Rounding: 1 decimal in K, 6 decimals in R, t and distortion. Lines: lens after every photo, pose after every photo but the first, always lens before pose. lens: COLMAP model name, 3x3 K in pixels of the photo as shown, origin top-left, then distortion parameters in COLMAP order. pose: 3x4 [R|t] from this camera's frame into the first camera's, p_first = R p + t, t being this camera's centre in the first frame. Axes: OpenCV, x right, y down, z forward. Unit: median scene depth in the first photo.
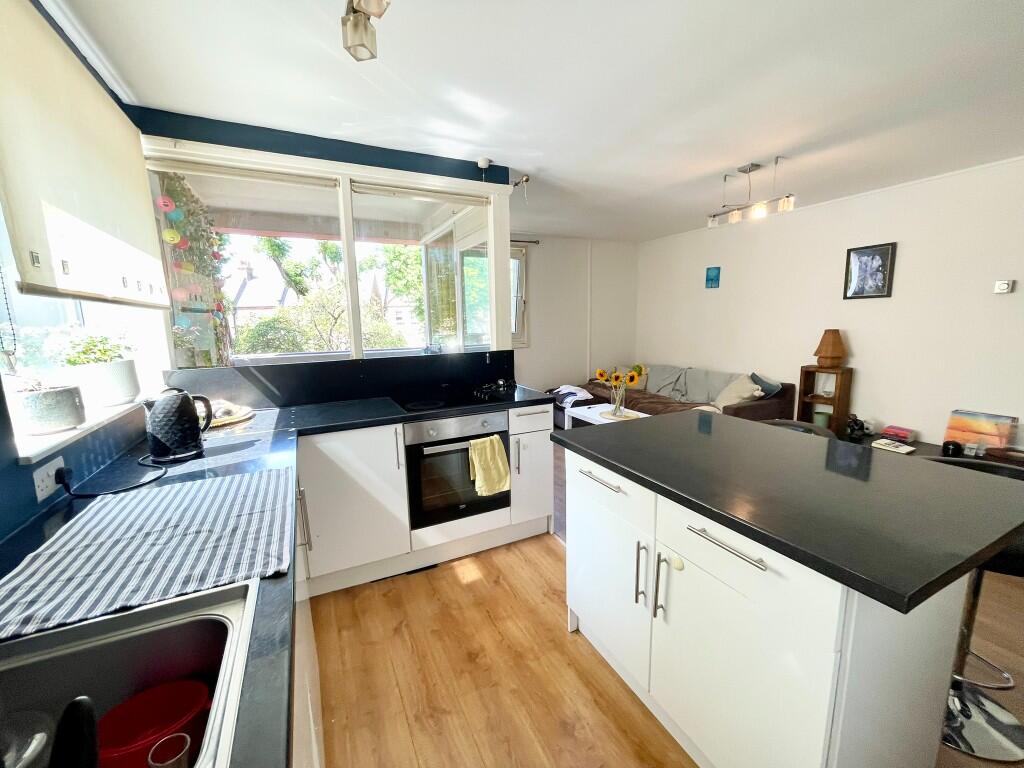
lens RADIAL K [[412.6, 0, 505.5], [0, 412.6, 396.8], [0, 0, 1]] dist [-0.005628, 0.001149]
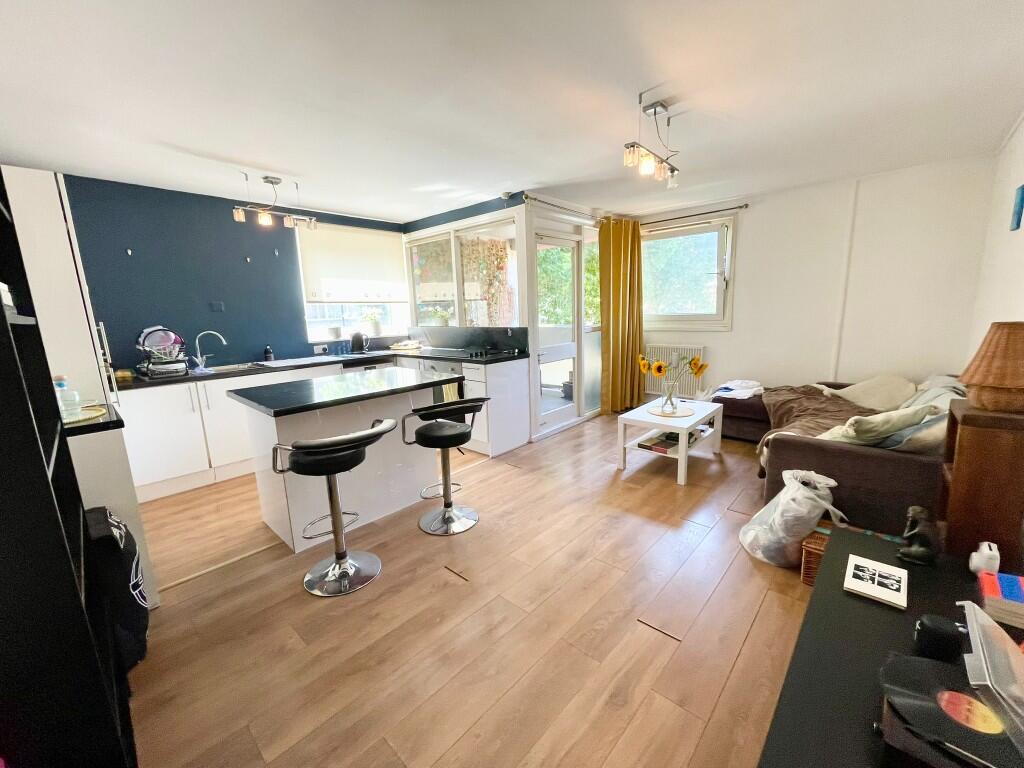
lens RADIAL K [[412.6, 0, 510.6], [0, 412.6, 387.0], [0, 0, 1]] dist [-0.005628, 0.001149]
pose [[0.365100, 0.181077, -0.913189, 1.027305], [-0.145471, 0.979949, 0.136154, -0.084960], [0.919533, 0.083132, 0.384121, 0.389016]]
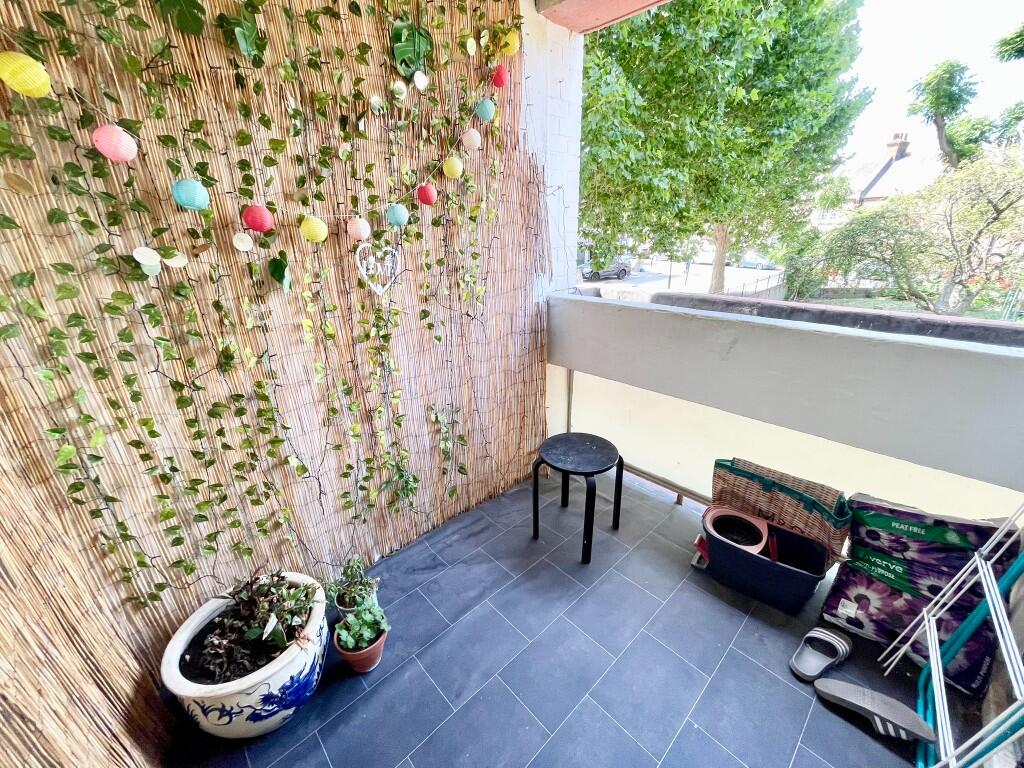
lens RADIAL K [[412.6, 0, 513.4], [0, 412.6, 385.6], [0, 0, 1]] dist [-0.005628, 0.001149]
pose [[0.313766, 0.355694, -0.880359, -0.145223], [-0.163370, 0.933578, 0.318970, -0.165124], [0.935340, 0.043742, 0.351035, 0.855404]]
